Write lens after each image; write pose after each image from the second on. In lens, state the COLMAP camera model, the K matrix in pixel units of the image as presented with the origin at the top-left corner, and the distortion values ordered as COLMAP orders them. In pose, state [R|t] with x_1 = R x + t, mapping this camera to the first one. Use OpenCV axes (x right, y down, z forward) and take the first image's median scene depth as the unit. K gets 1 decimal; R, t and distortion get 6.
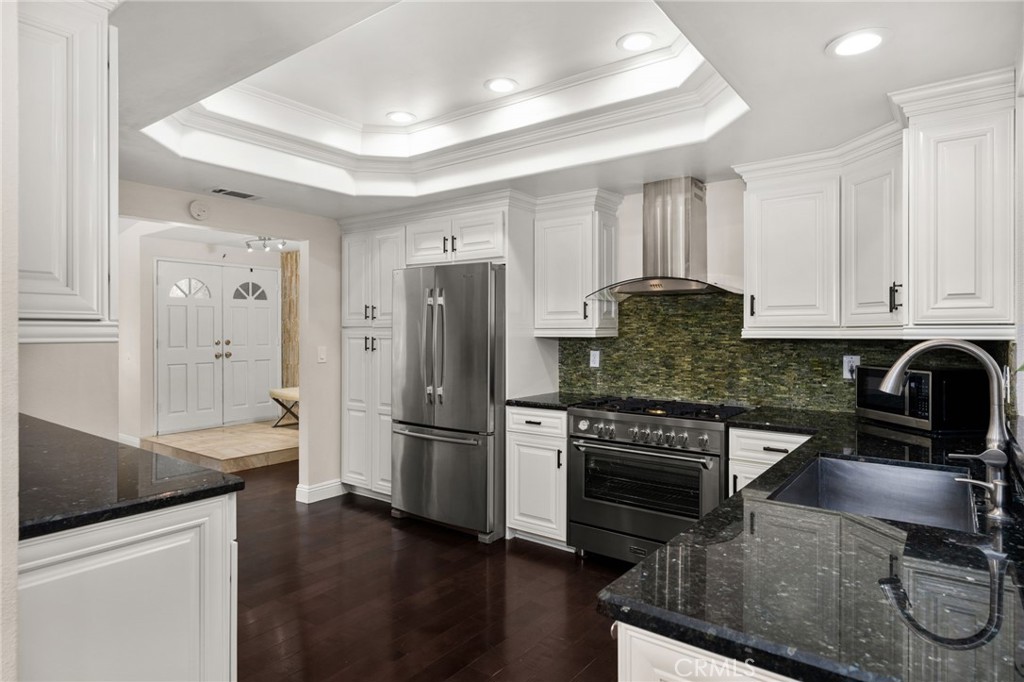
lens RADIAL K [[585.0, 0, 512.0], [0, 585.0, 341.0], [0, 0, 1]] dist [0.002352, 0.000225]
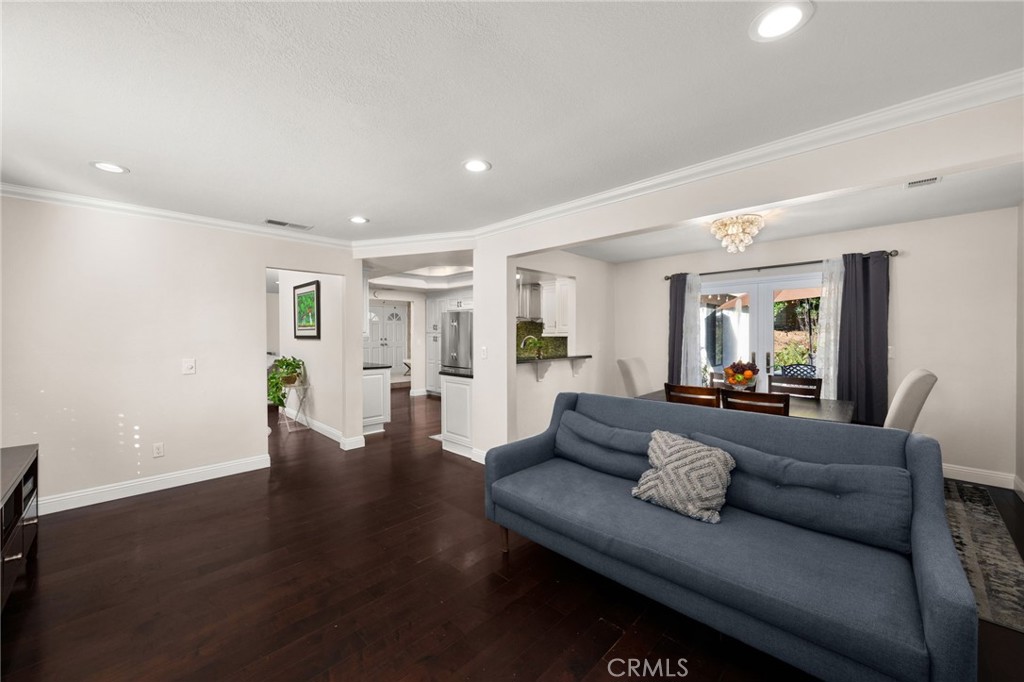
lens RADIAL K [[384.7, 0, 512.0], [0, 384.7, 341.0], [0, 0, 1]] dist [-0.000142, -0.000118]
pose [[0.991903, -0.002063, -0.126980, 0.419484], [0.002770, 0.999982, 0.005393, 0.007259], [0.126967, -0.005701, 0.991891, -0.911773]]
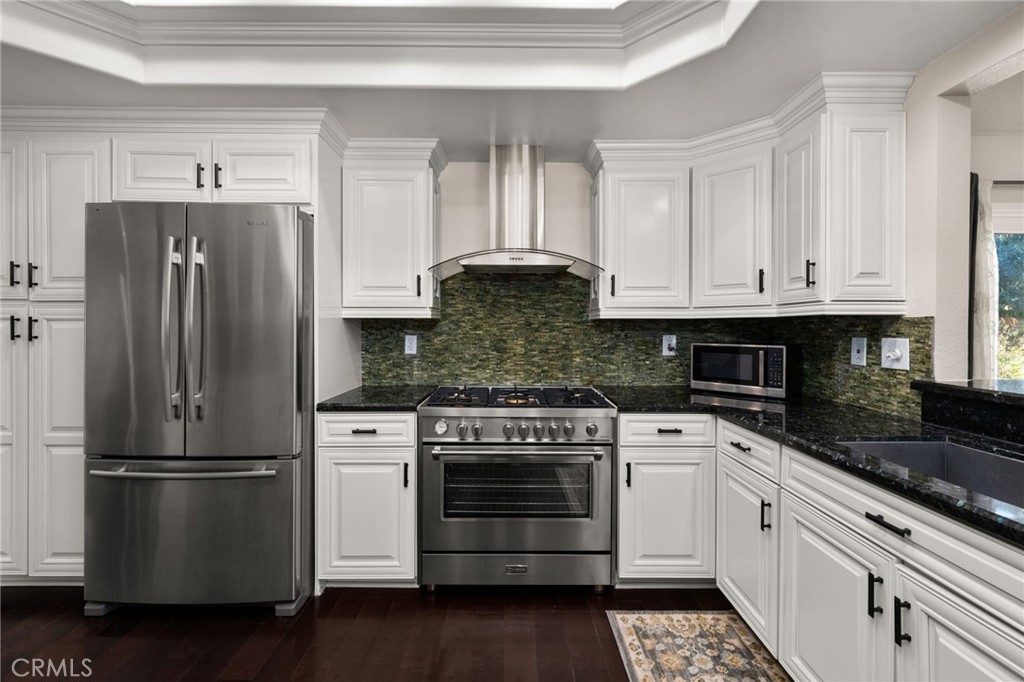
lens RADIAL K [[444.0, 0, 514.1], [0, 444.0, 331.5], [0, 0, 1]] dist [-0.000779, 0.000075]
pose [[0.792719, -0.004954, 0.609568, -0.149283], [0.007210, 0.999973, -0.001250, 0.014194], [-0.609545, 0.005386, 0.792733, 0.418625]]
